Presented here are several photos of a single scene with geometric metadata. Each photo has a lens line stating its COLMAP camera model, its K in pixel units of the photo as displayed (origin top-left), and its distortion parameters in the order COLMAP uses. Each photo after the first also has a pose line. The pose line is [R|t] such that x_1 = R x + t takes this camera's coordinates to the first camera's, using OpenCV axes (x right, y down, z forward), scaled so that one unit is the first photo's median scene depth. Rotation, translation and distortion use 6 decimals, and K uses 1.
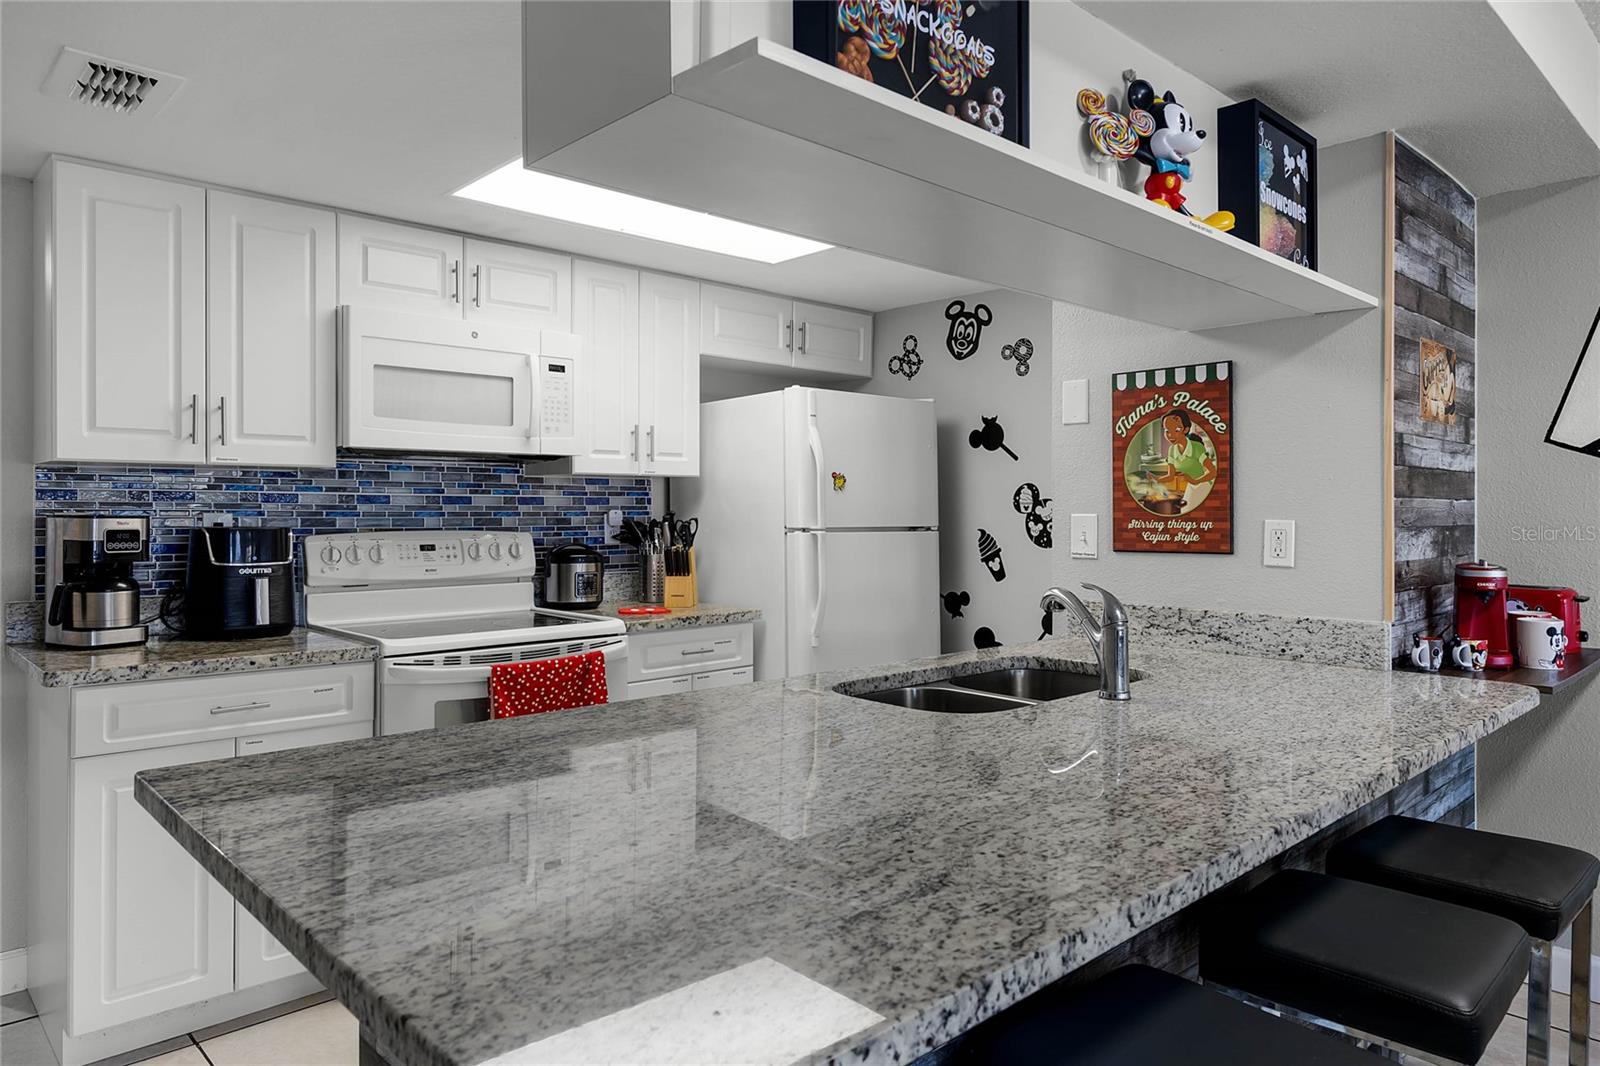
lens RADIAL K [[1027.6, 0, 785.6], [0, 1027.6, 509.9], [0, 0, 1]] dist [-0.007680, 0.001493]
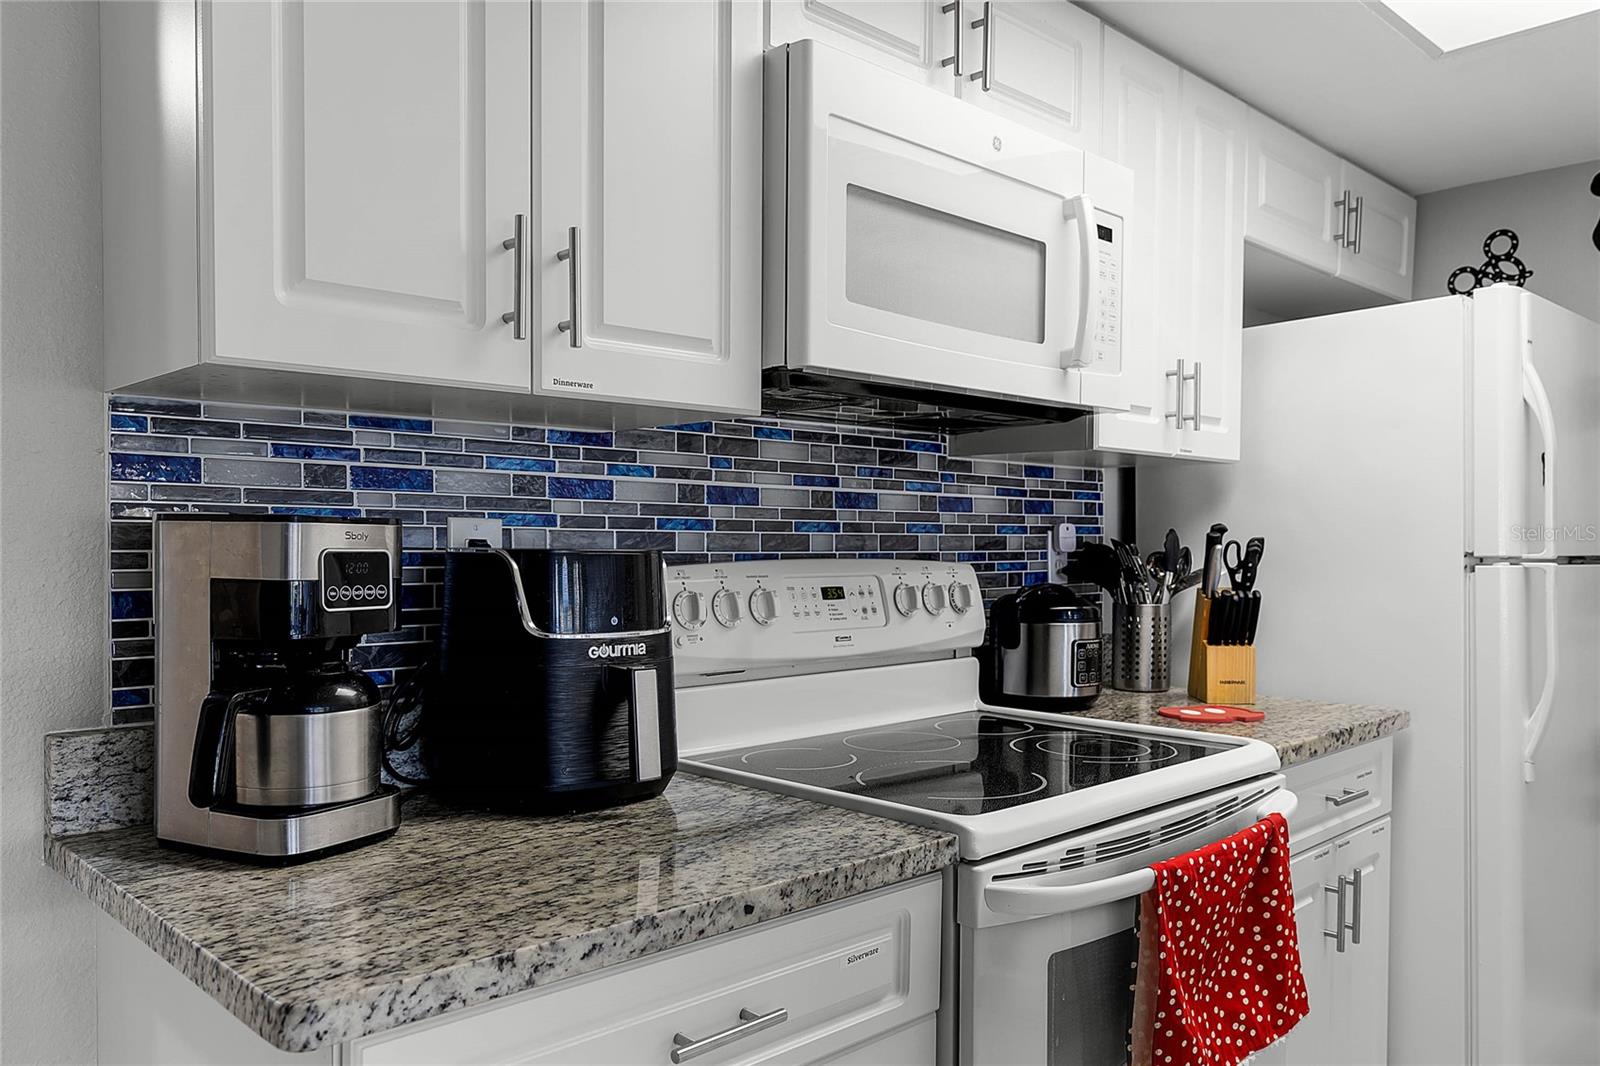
lens RADIAL K [[1197.5, 0, 799.7], [0, 1197.5, 573.3], [0, 0, 1]] dist [-0.004692, 0.001529]
pose [[0.999832, 0.002980, 0.018097, -0.455311], [-0.003482, 0.999608, 0.027765, 0.013236], [-0.018007, -0.027823, 0.999451, 0.505946]]
